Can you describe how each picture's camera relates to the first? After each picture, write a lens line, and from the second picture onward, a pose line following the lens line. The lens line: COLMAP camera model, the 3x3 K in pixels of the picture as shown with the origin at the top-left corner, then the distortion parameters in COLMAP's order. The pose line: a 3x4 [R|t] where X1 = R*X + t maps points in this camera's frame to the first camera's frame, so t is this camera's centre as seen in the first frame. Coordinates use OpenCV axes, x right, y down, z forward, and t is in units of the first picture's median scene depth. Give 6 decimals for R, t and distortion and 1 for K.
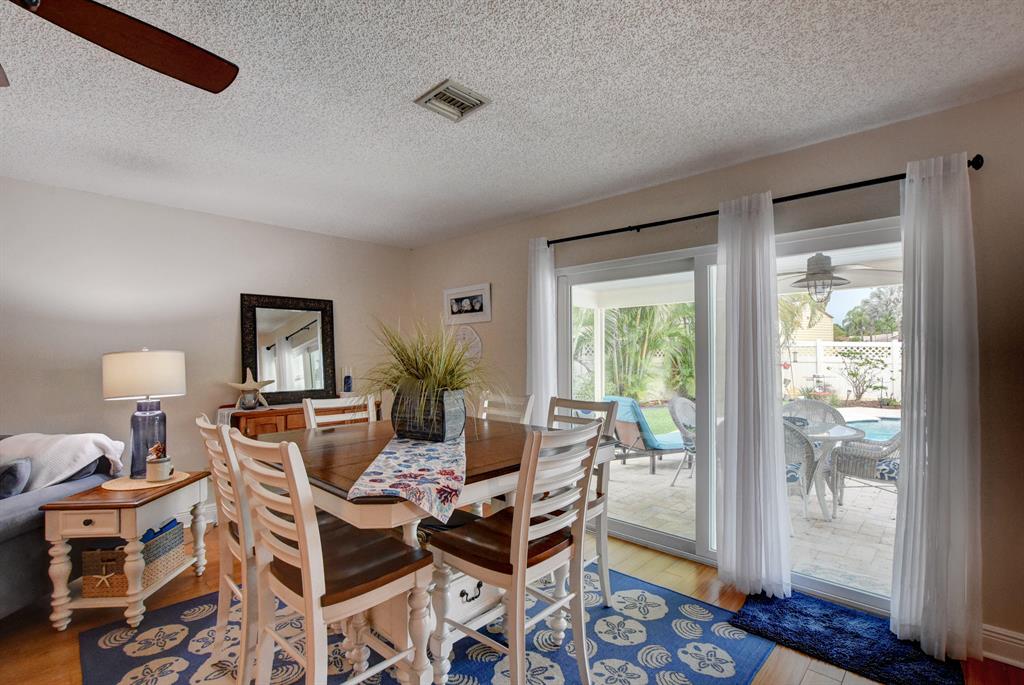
lens RADIAL K [[469.0, 0, 516.0], [0, 469.0, 345.9], [0, 0, 1]] dist [-0.034799, 0.006884]
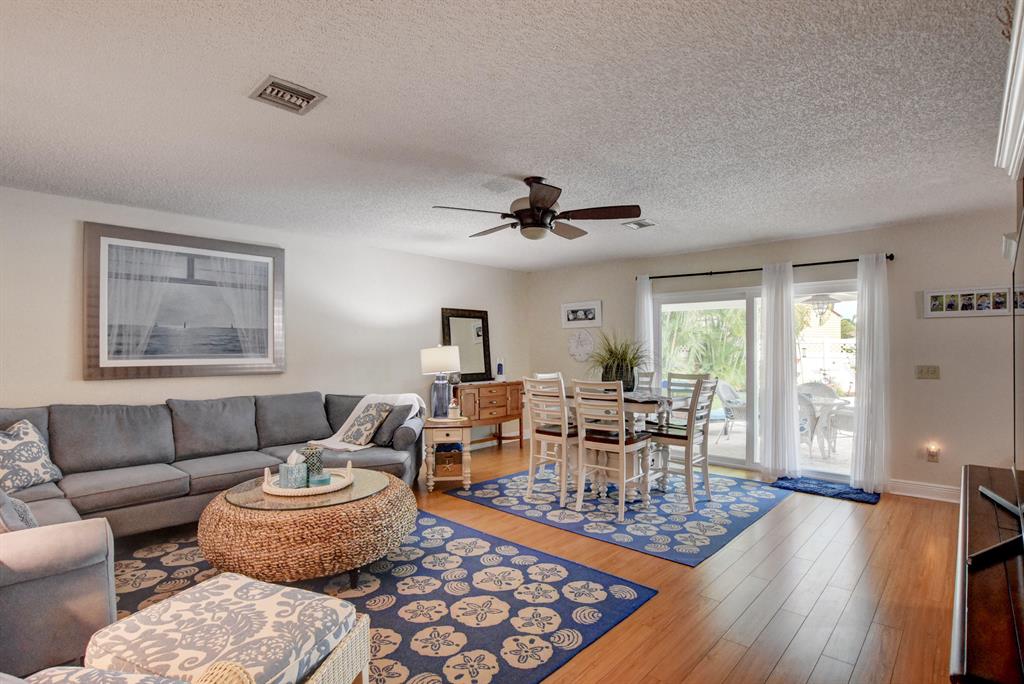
lens RADIAL K [[508.0, 0, 517.3], [0, 508.0, 347.5], [0, 0, 1]] dist [-0.027196, 0.000116]
pose [[0.999721, 0.001631, 0.023584, -0.615936], [-0.001899, 0.999934, 0.011325, -0.007164], [-0.023564, -0.011366, 0.999658, -1.027536]]
